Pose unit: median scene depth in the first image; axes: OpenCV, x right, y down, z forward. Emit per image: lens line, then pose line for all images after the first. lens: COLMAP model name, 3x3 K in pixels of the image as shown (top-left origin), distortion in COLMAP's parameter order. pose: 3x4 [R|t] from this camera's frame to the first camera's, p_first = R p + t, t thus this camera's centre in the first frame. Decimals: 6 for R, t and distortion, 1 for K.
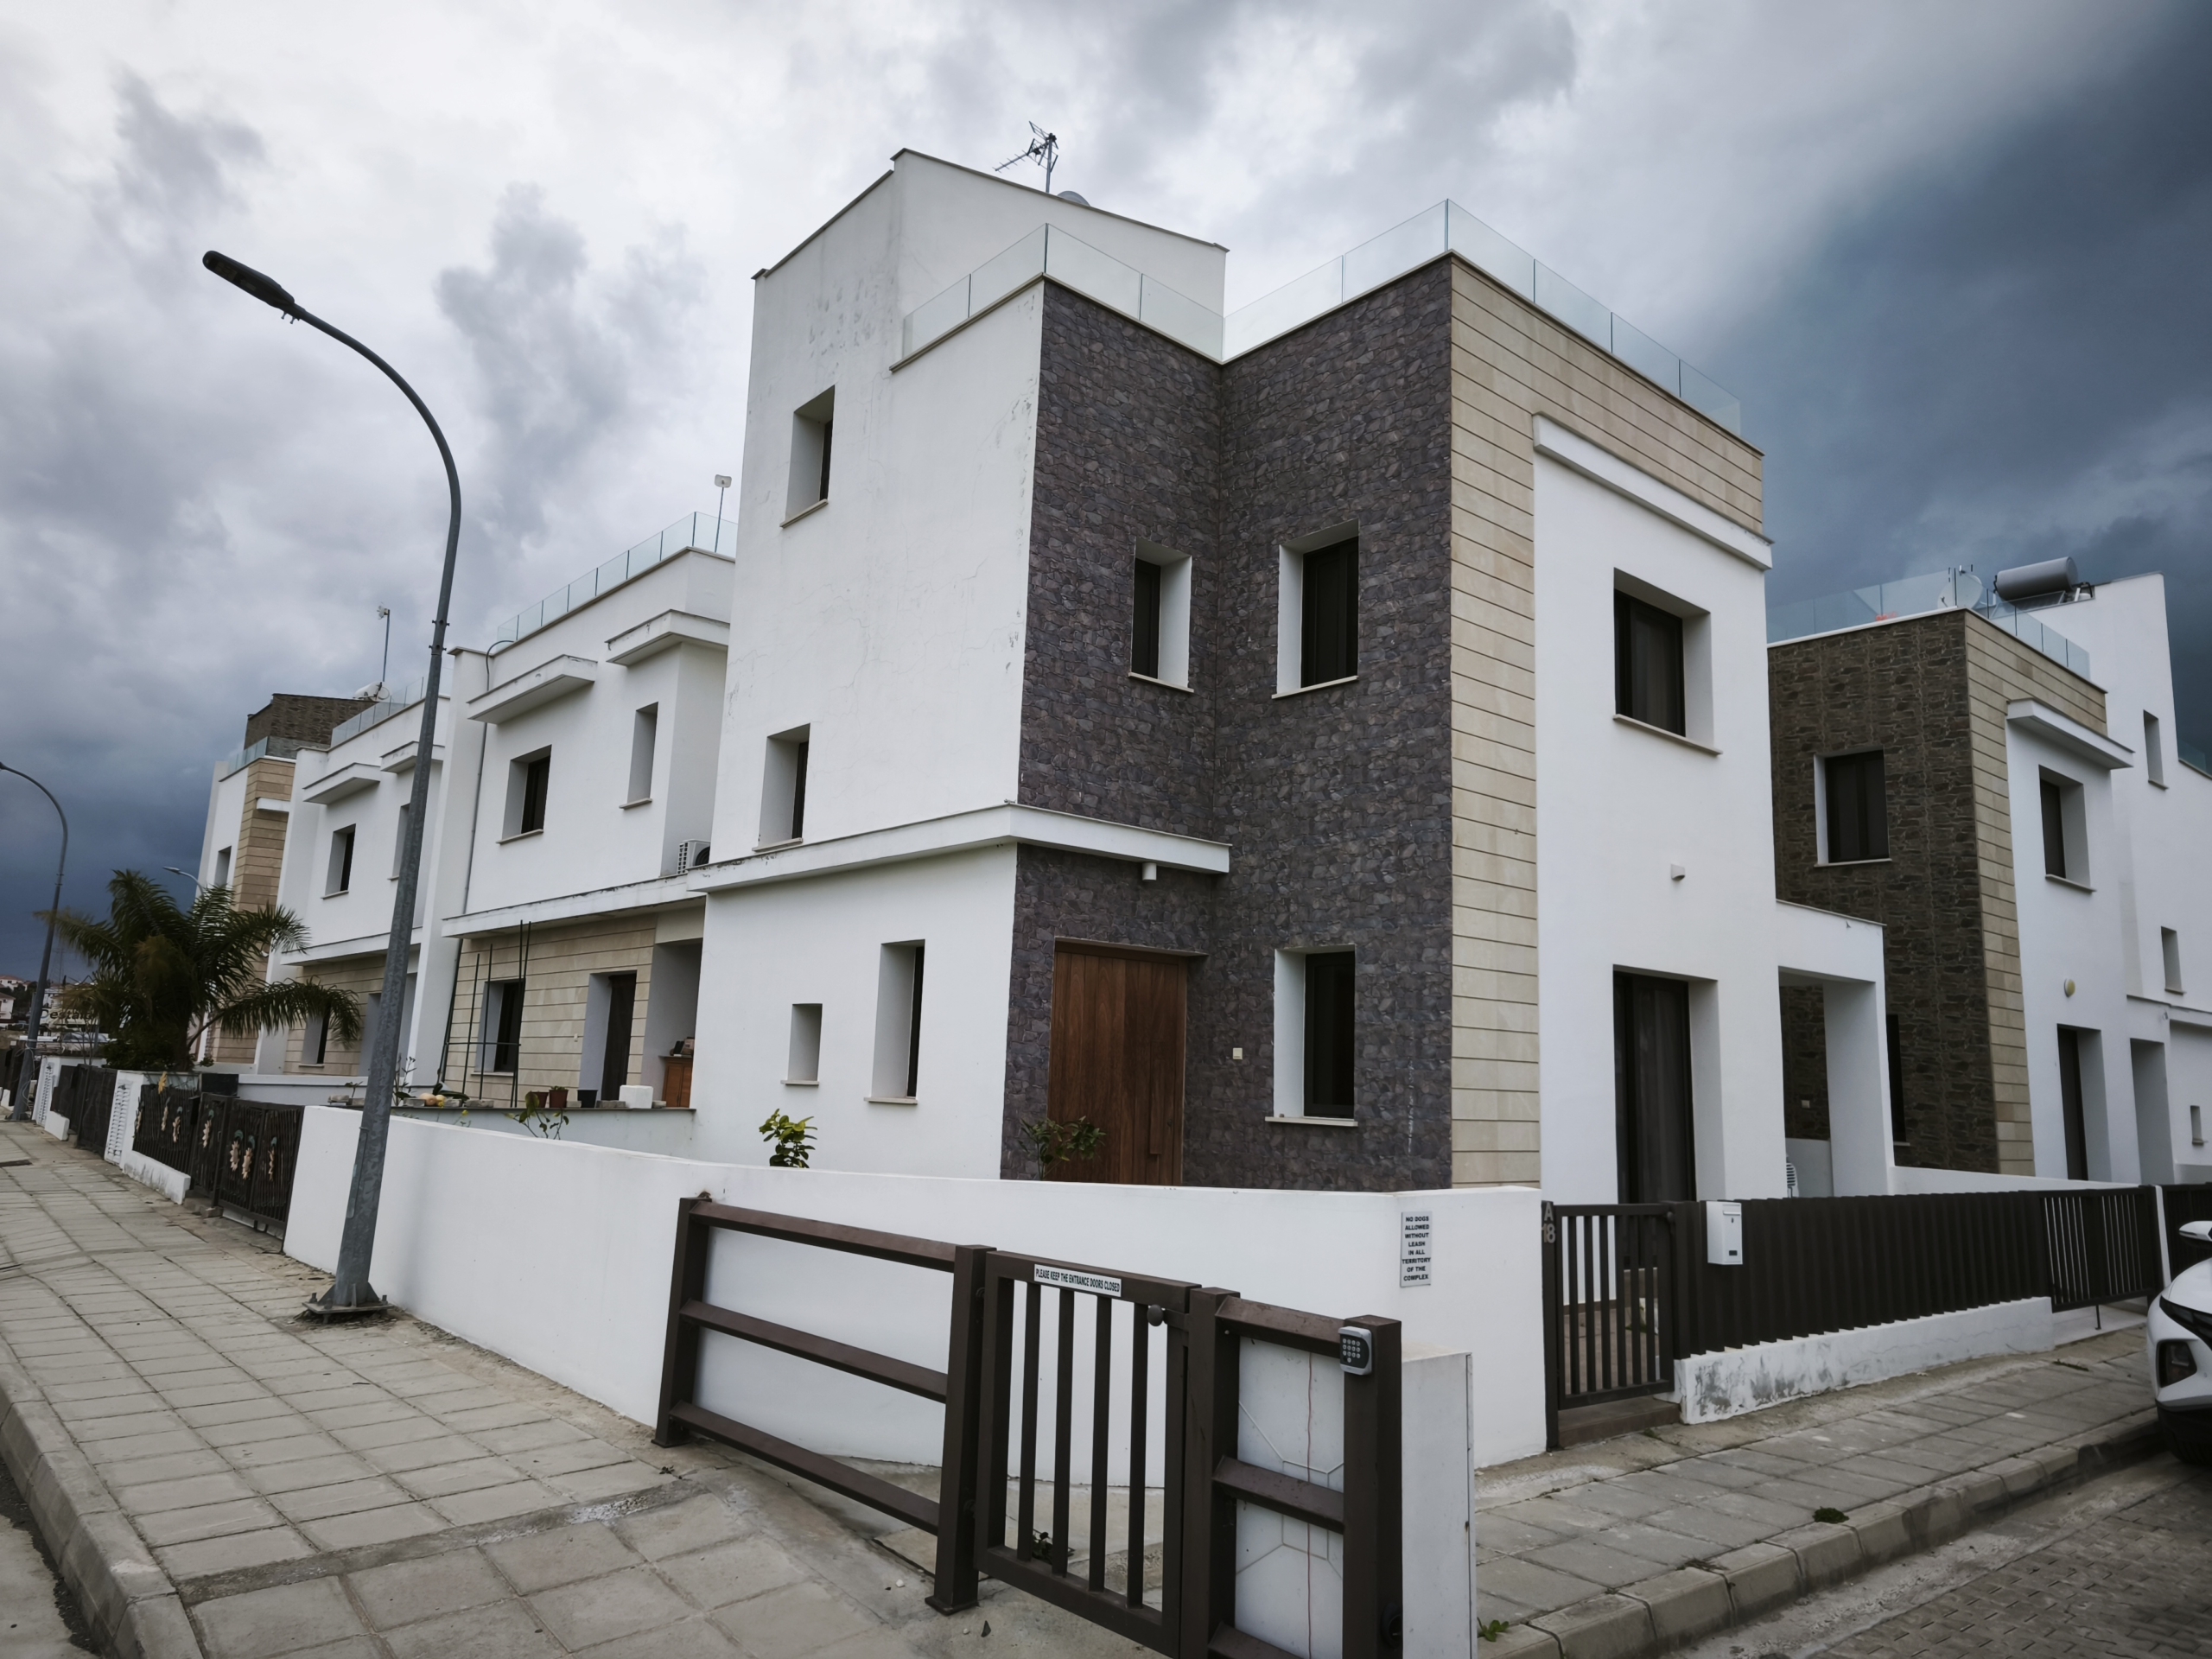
lens RADIAL K [[1466.9, 0, 1106.0], [0, 1466.9, 829.5], [0, 0, 1]] dist [0.034710, -0.001557]
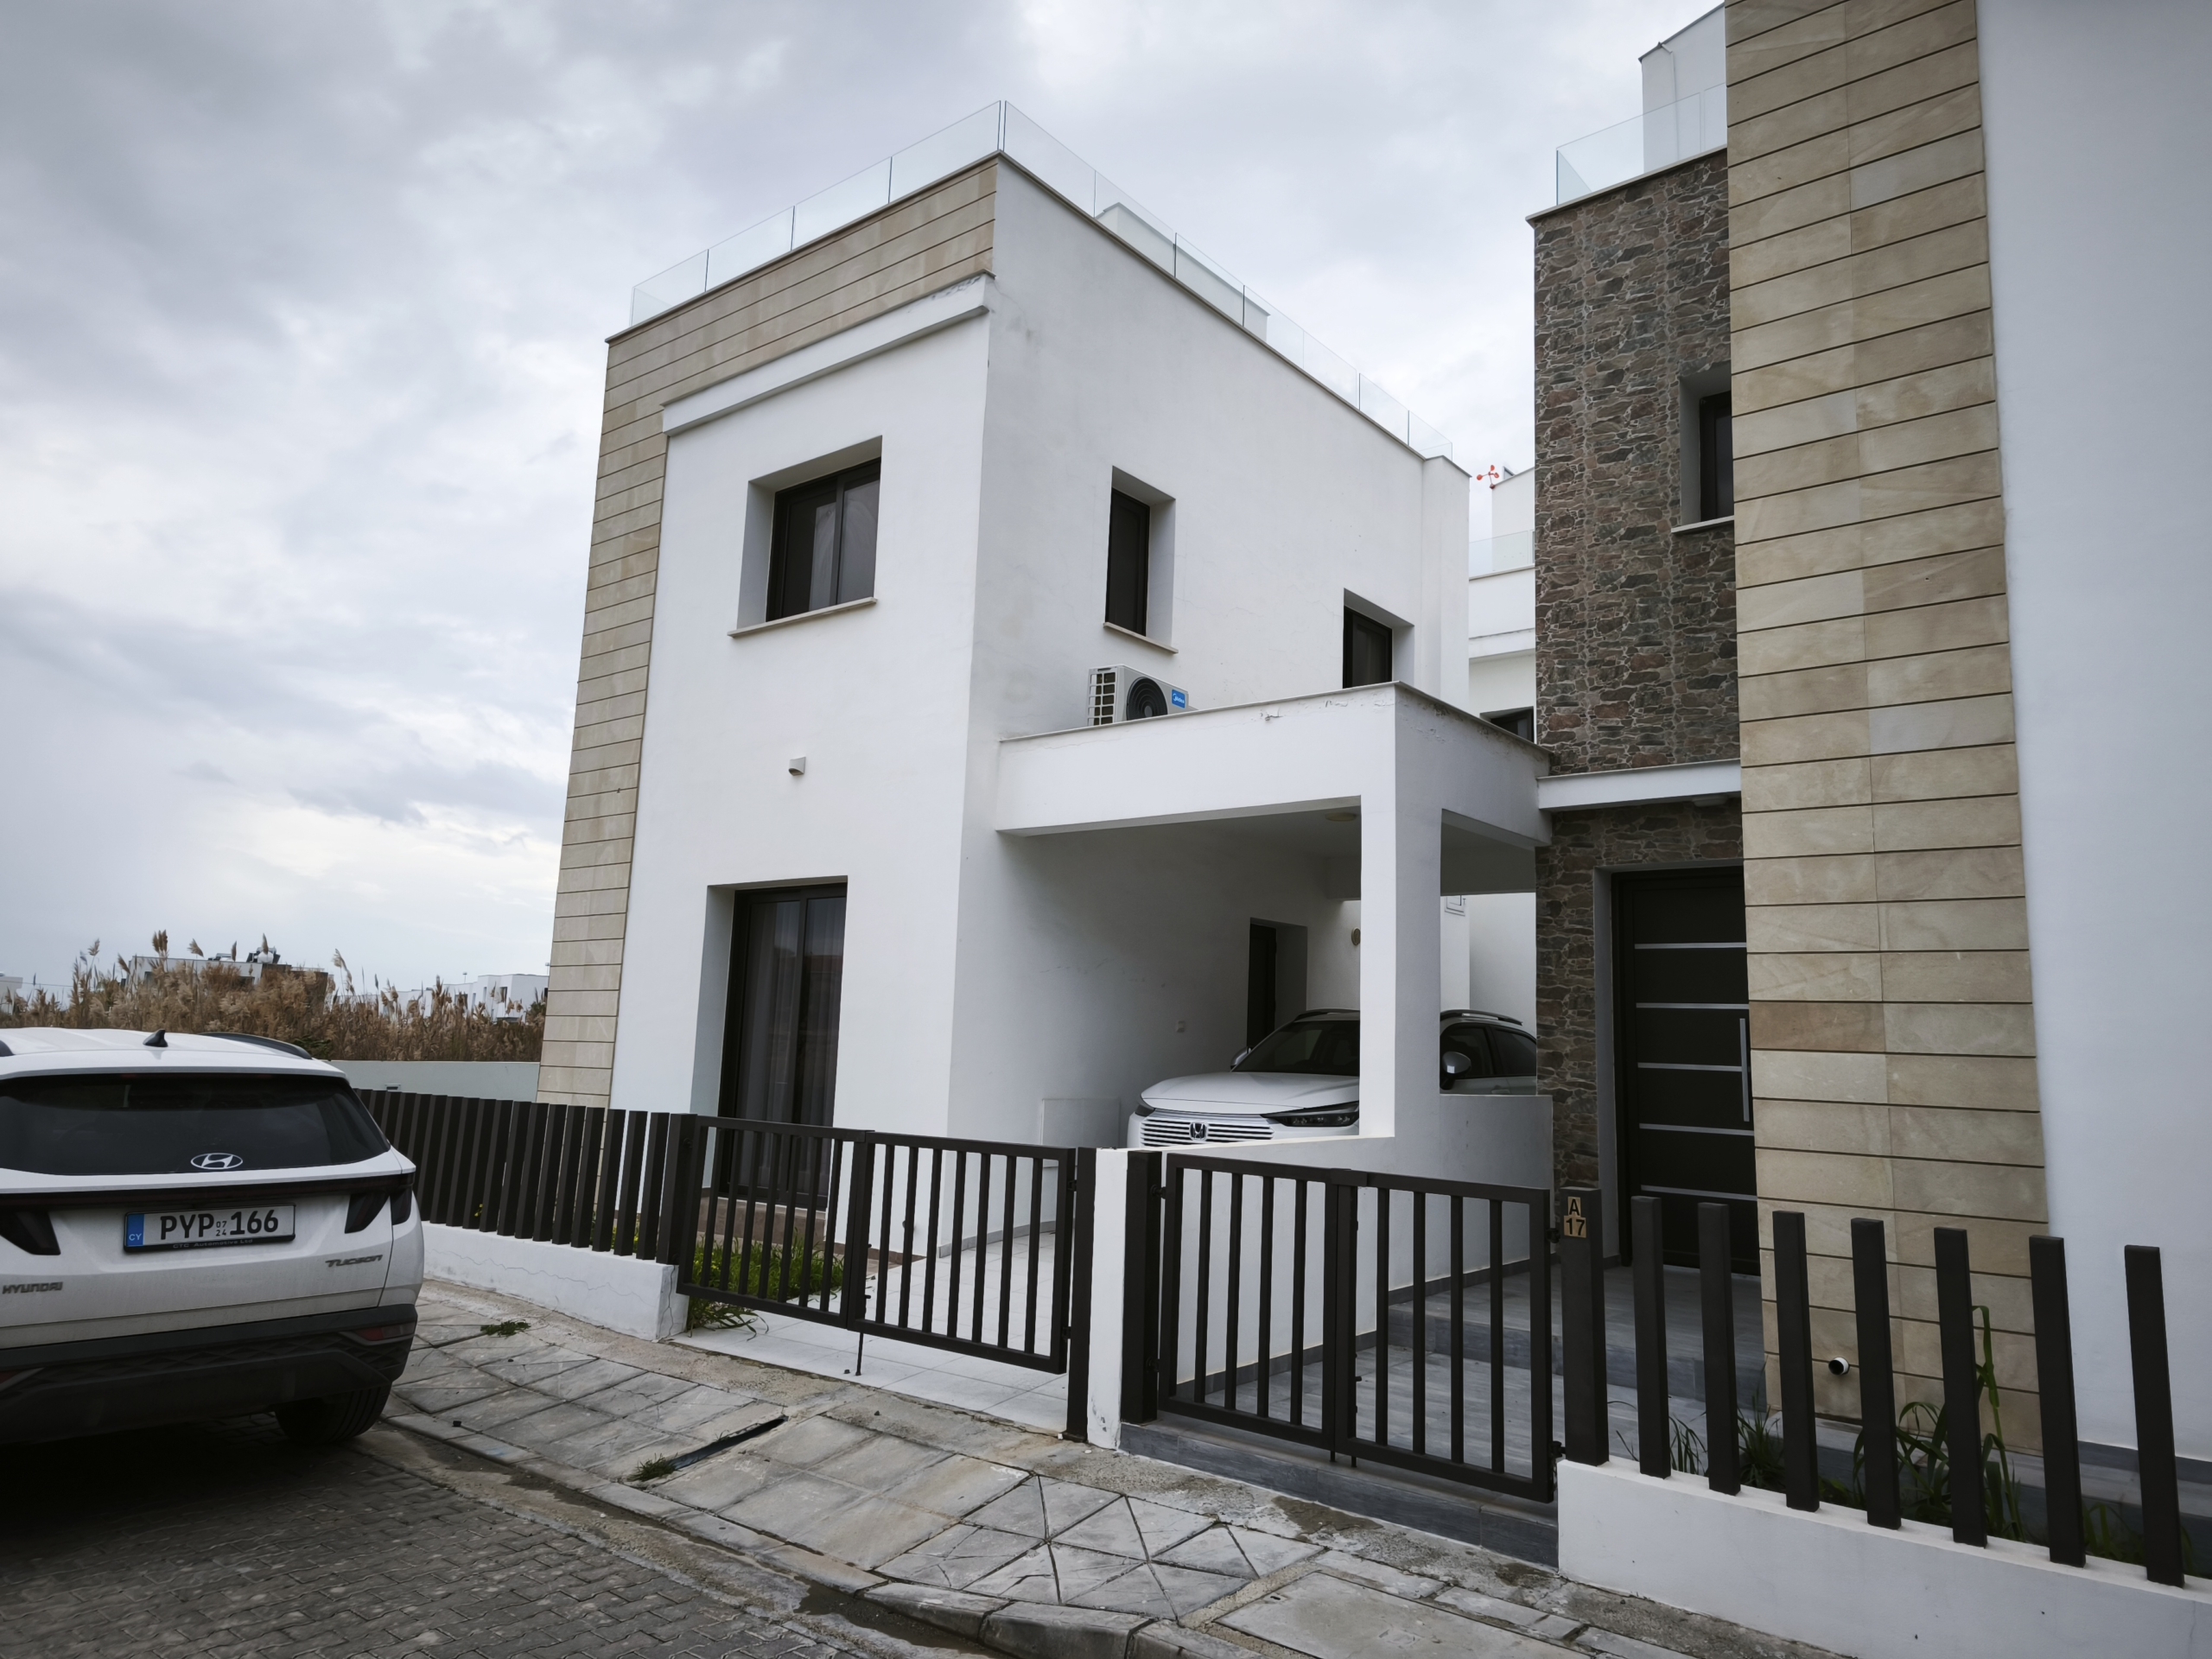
lens RADIAL K [[1466.9, 0, 1106.0], [0, 1466.9, 829.5], [0, 0, 1]] dist [0.034710, -0.001557]
pose [[0.183502, -0.189778, -0.964526, 1.480375], [0.134807, 0.976776, -0.166541, 0.278907], [0.973732, -0.099464, 0.204824, 1.158765]]
